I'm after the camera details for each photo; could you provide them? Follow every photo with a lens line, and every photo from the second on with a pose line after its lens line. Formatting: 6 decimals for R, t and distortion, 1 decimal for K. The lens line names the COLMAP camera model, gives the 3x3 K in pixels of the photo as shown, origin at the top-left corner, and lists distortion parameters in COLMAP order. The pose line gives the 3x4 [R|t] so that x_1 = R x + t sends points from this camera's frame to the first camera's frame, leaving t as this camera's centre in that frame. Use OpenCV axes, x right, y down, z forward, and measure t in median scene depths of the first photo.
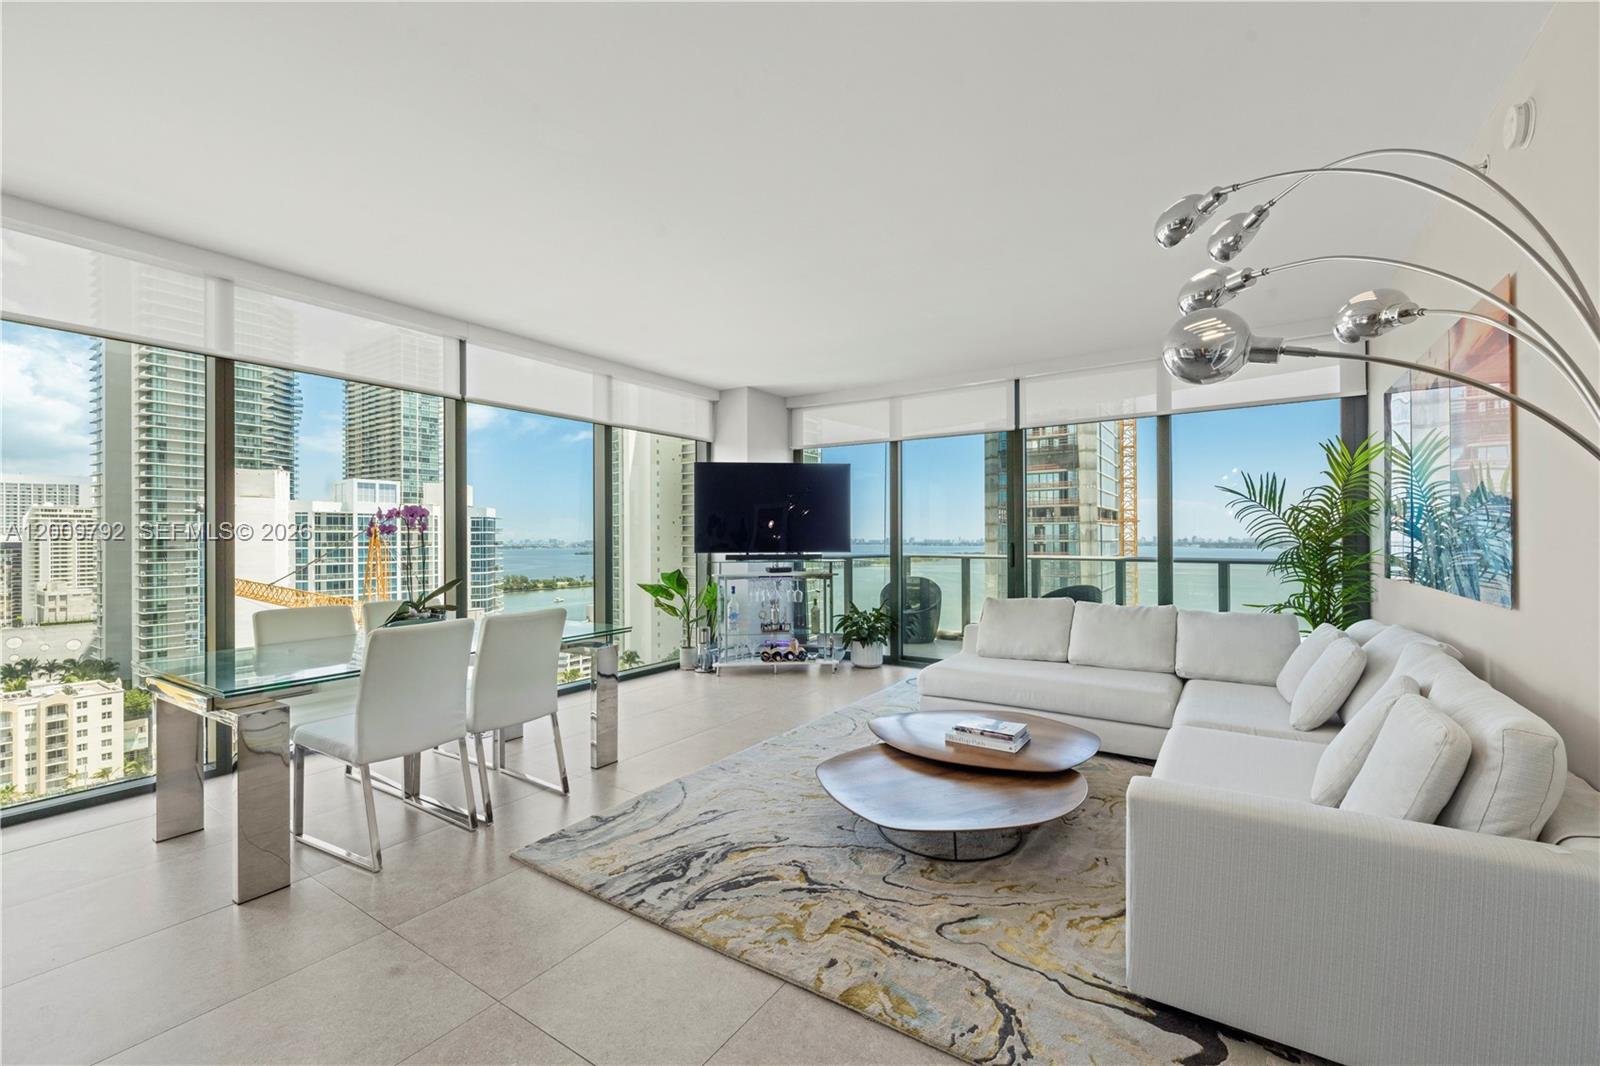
lens RADIAL K [[659.4, 0, 800.2], [0, 659.4, 537.1], [0, 0, 1]] dist [-0.002318, 0.000343]
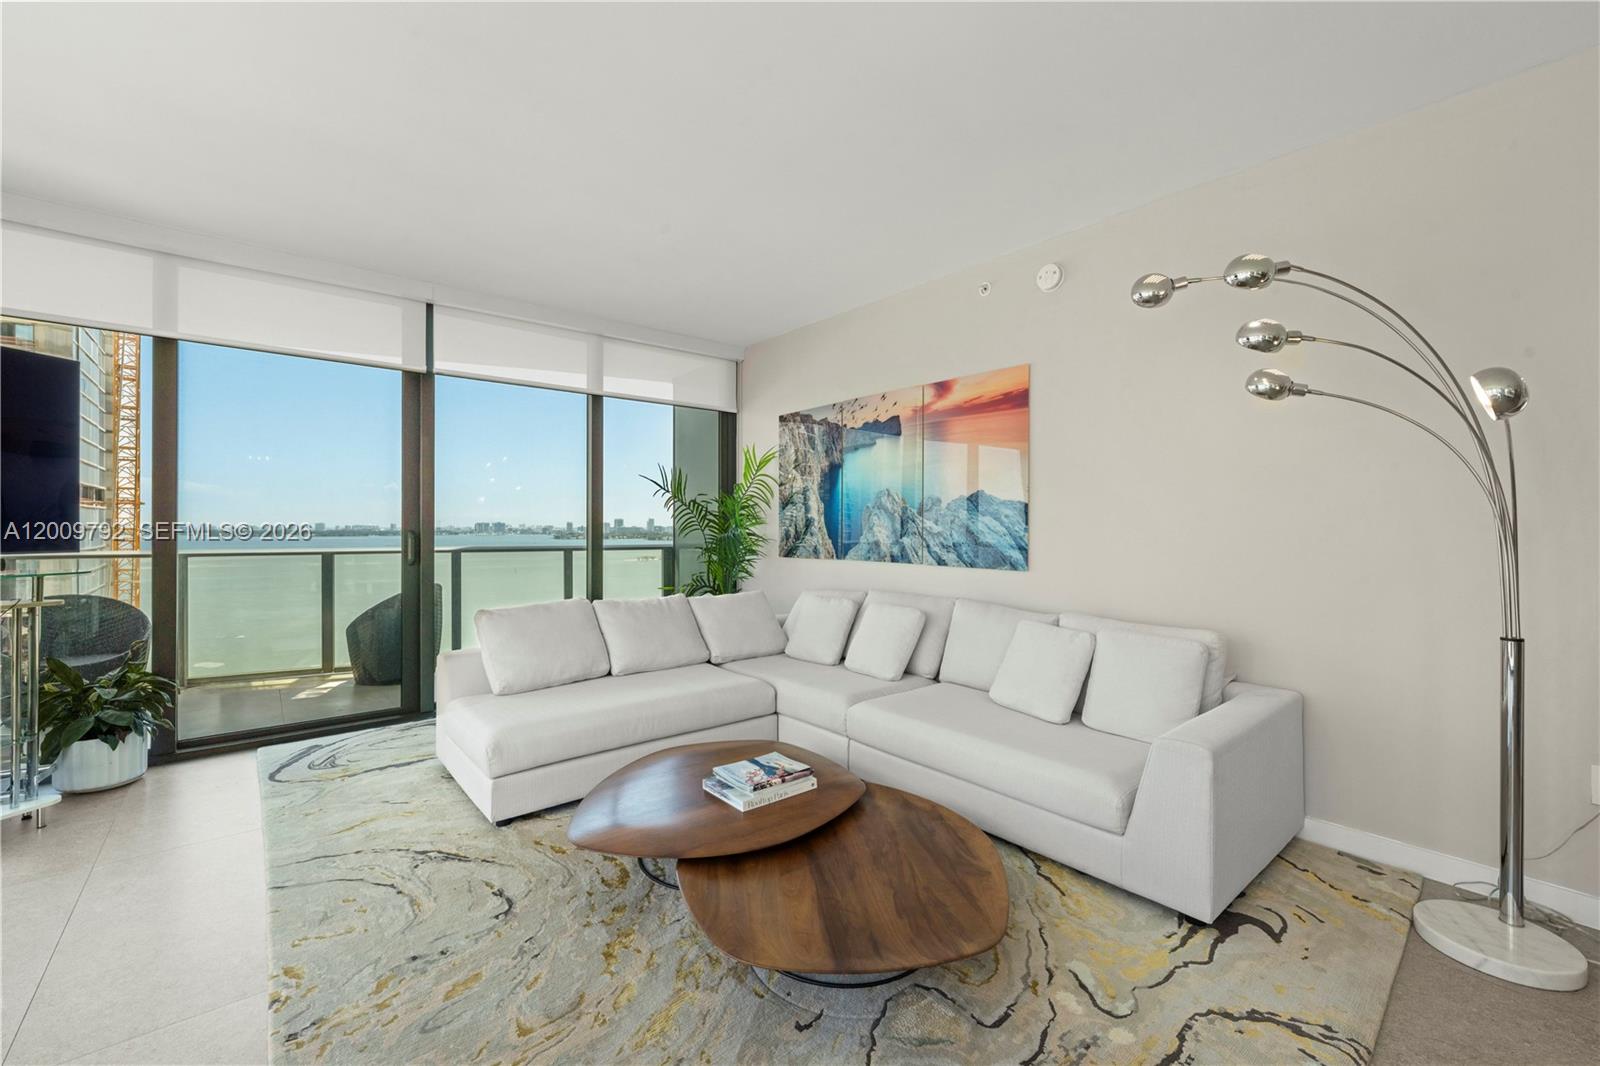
lens RADIAL K [[659.4, 0, 794.1], [0, 659.4, 518.6], [0, 0, 1]] dist [-0.002318, 0.000343]
pose [[0.282241, 0.016235, 0.959206, -0.293877], [-0.006433, 0.999866, -0.015031, 0.004483], [-0.959322, -0.001928, 0.282308, 0.500816]]
